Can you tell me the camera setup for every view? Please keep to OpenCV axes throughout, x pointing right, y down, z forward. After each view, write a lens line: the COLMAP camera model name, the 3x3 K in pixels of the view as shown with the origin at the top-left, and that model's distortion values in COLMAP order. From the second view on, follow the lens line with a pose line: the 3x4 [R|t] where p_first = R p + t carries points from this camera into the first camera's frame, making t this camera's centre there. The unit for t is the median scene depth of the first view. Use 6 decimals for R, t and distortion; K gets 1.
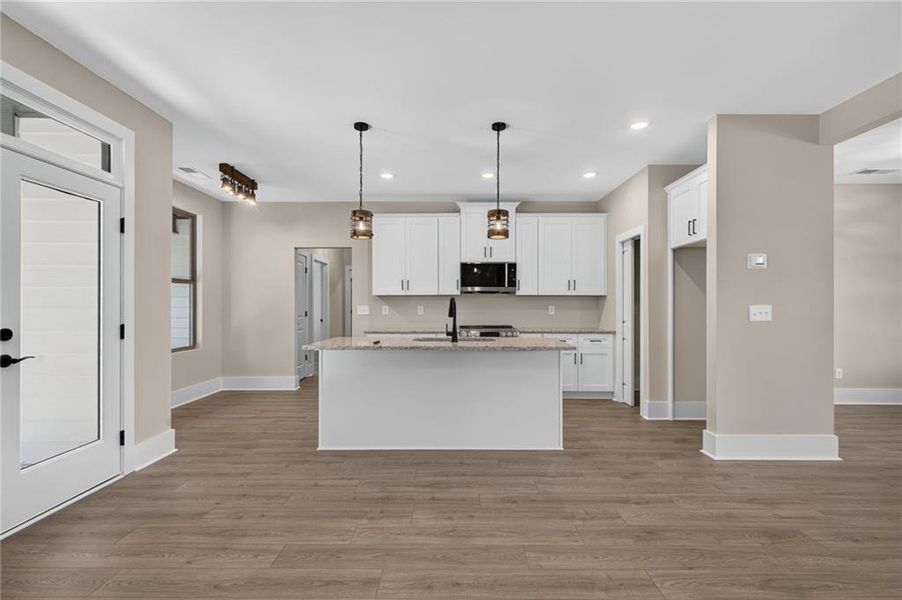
lens RADIAL K [[408.6, 0, 451.0], [0, 408.6, 300.0], [0, 0, 1]] dist [0.000957, -0.000255]
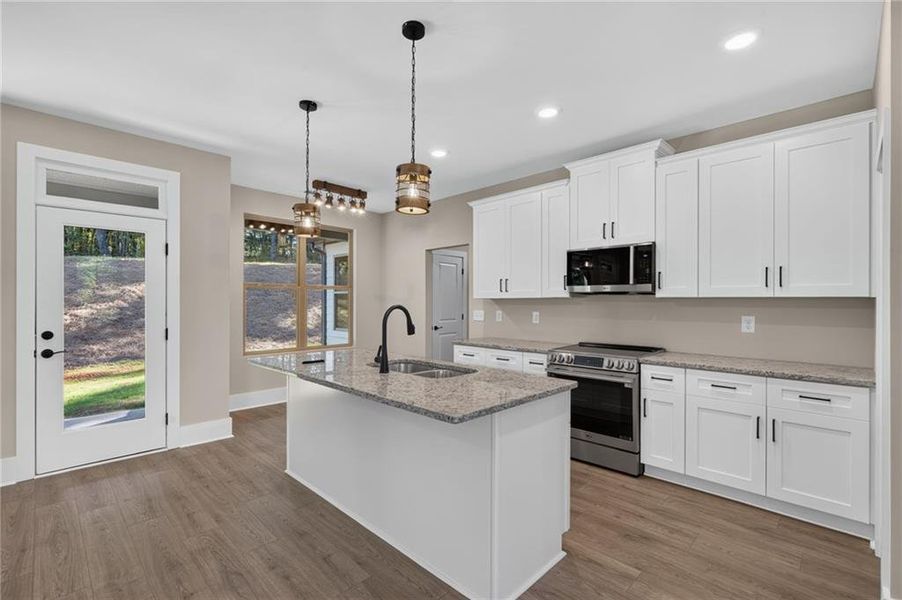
lens RADIAL K [[404.9, 0, 452.4], [0, 404.9, 299.3], [0, 0, 1]] dist [0.007080, -0.000379]
pose [[0.716227, -0.003476, -0.697859, 0.381868], [0.009196, 0.999948, 0.004458, -0.015481], [0.697807, -0.009610, 0.716222, 0.395439]]
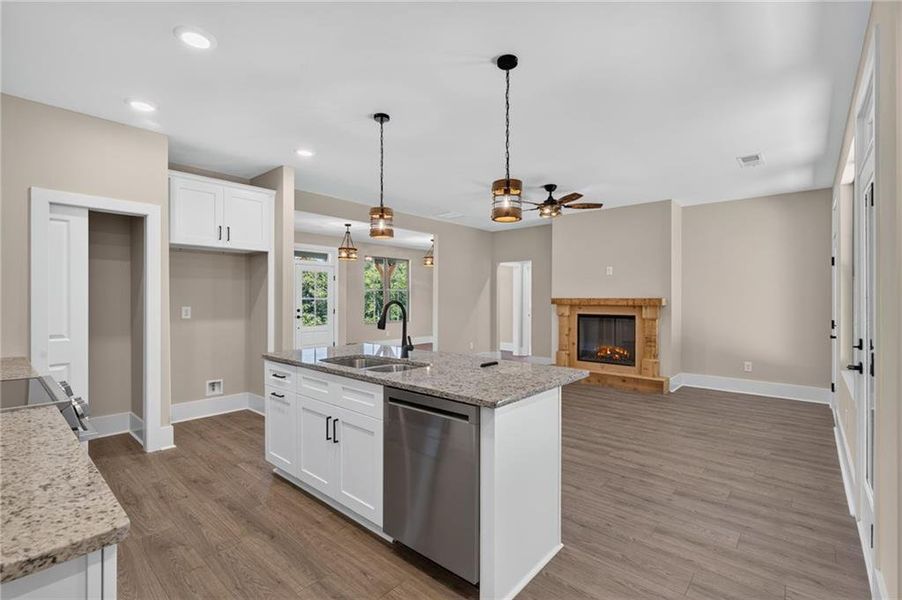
lens RADIAL K [[404.9, 0, 452.4], [0, 404.9, 299.3], [0, 0, 1]] dist [0.007080, -0.000379]
pose [[-0.754938, -0.004183, 0.655783, -0.395590], [-0.014817, 0.999833, -0.010680, -0.004337], [-0.655628, -0.017780, -0.754874, 1.035835]]
